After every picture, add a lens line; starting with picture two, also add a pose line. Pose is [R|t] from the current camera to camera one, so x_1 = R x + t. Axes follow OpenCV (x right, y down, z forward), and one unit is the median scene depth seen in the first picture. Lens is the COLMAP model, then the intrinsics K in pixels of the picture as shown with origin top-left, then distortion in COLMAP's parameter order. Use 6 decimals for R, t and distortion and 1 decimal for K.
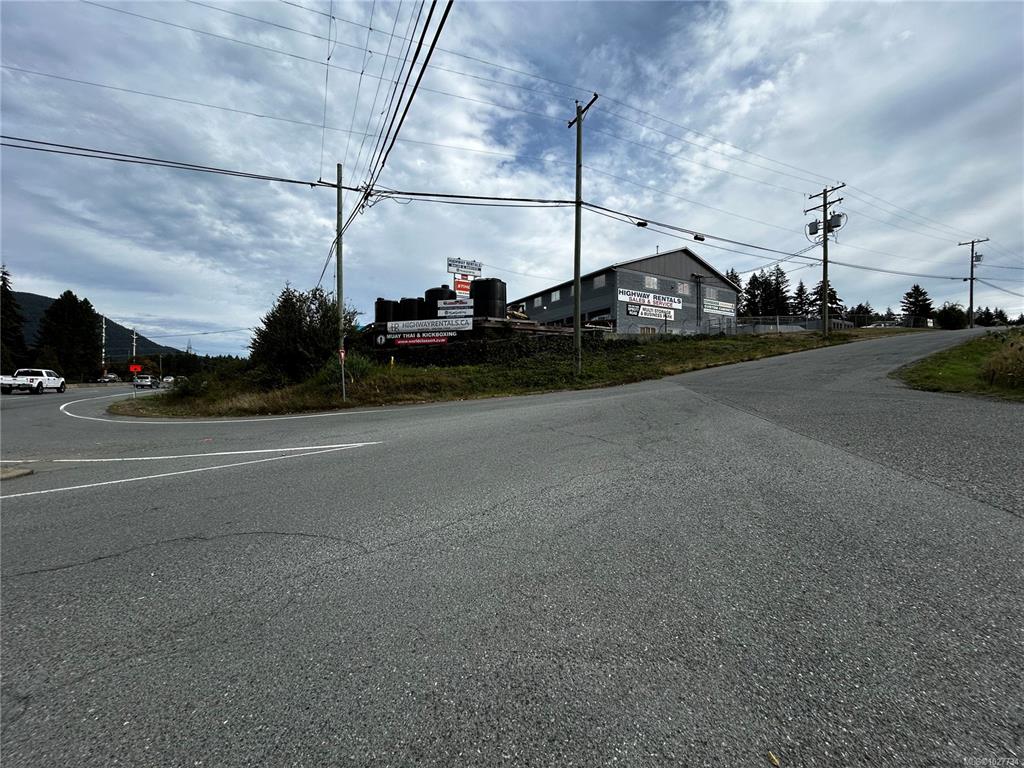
lens RADIAL K [[411.7, 0, 512.0], [0, 411.7, 384.0], [0, 0, 1]] dist [-0.001690, -0.000176]
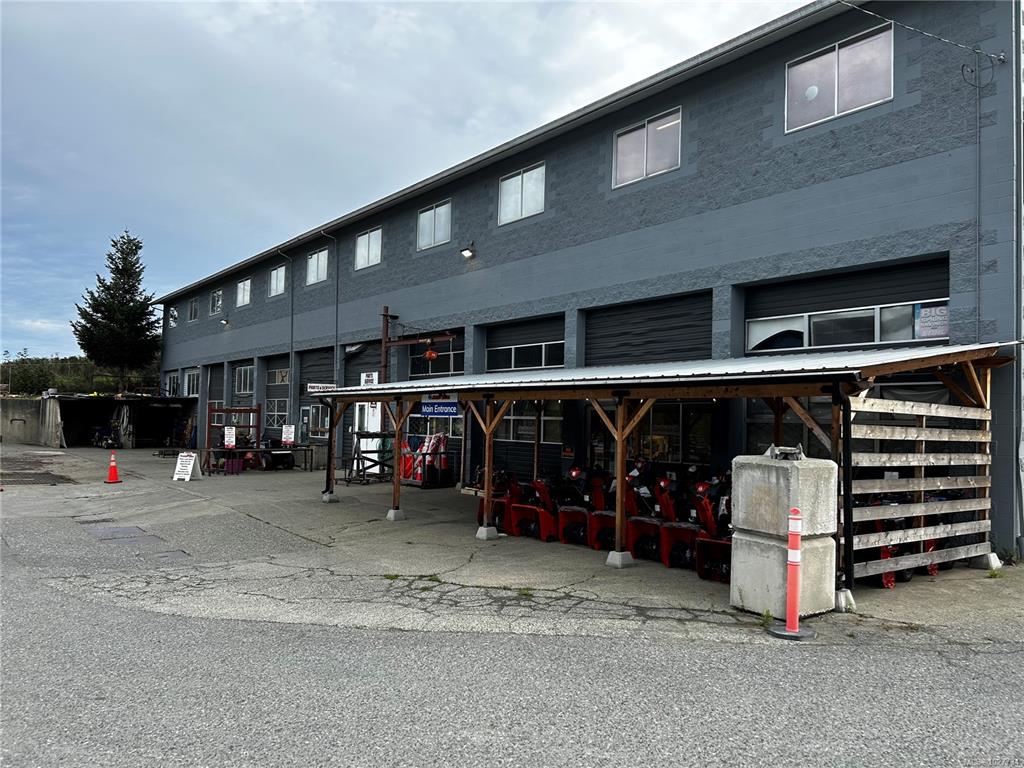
lens RADIAL K [[765.8, 0, 515.8], [0, 765.8, 397.9], [0, 0, 1]] dist [0.065393, -0.064665]
pose [[0.987751, 0.026419, 0.153789, 0.058508], [-0.022641, 0.999399, -0.026268, -0.124725], [-0.154390, 0.022465, 0.987755, 0.745743]]
